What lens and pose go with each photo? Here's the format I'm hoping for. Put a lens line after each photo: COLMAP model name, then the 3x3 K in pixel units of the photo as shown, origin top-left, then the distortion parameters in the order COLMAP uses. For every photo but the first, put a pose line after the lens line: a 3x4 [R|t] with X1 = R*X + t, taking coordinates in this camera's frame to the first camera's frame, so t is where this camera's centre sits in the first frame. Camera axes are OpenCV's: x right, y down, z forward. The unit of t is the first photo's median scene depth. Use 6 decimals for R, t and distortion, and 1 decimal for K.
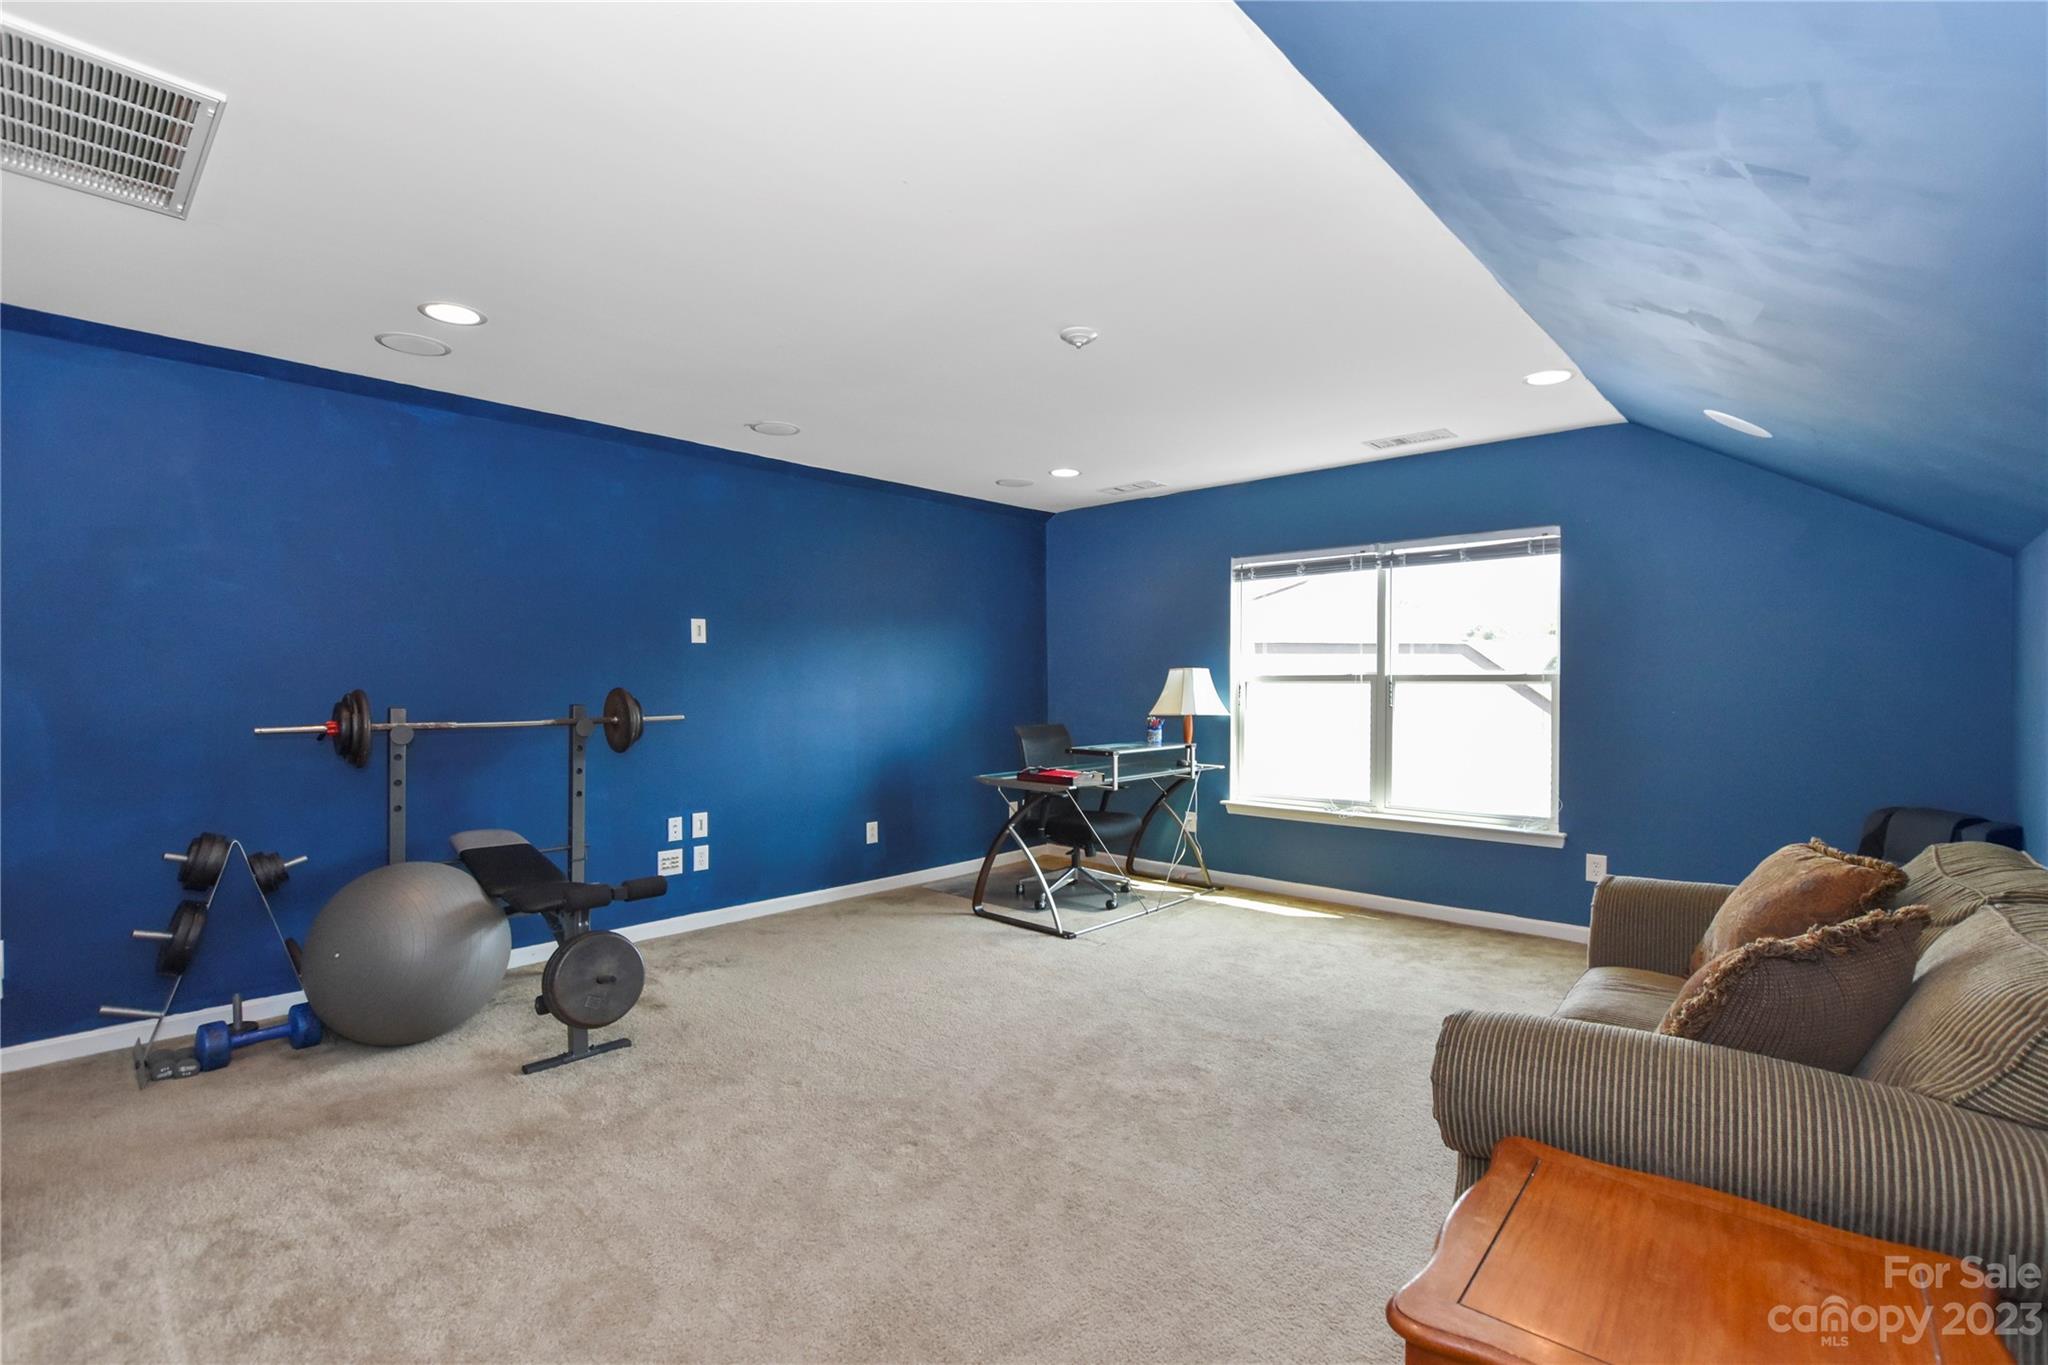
lens RADIAL K [[918.7, 0, 1044.1], [0, 918.7, 693.2], [0, 0, 1]] dist [-0.015543, 0.000678]
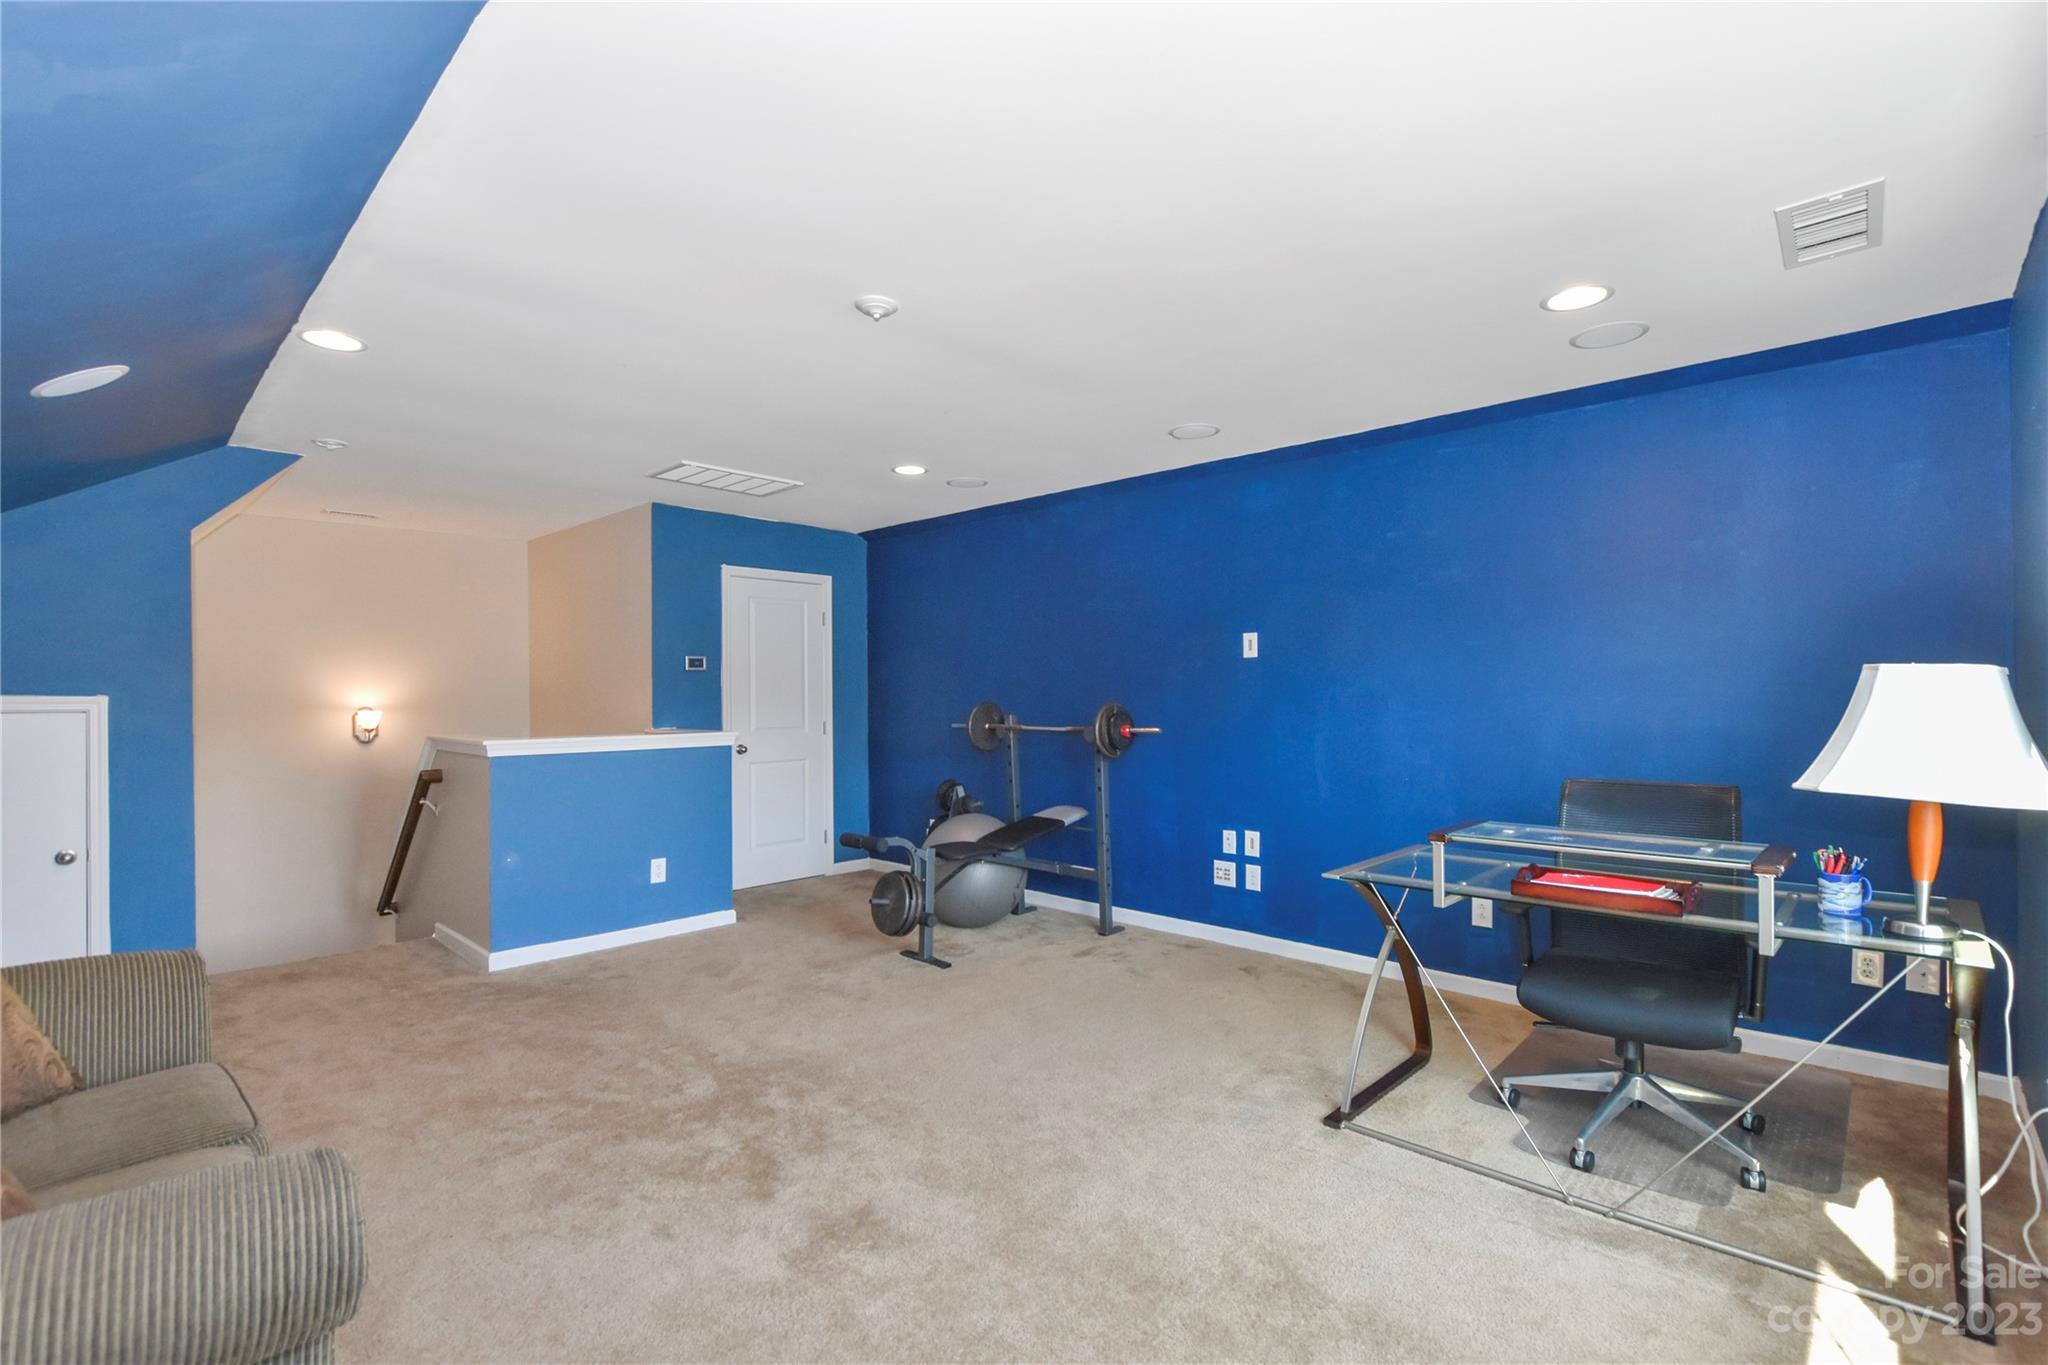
lens RADIAL K [[927.8, 0, 1014.5], [0, 927.8, 670.3], [0, 0, 1]] dist [-0.013110, 0.000814]
pose [[-0.042657, -0.026383, -0.998741, 0.632693], [-0.005474, 0.999642, -0.026173, -0.013602], [0.999075, 0.004351, -0.042786, 0.796426]]
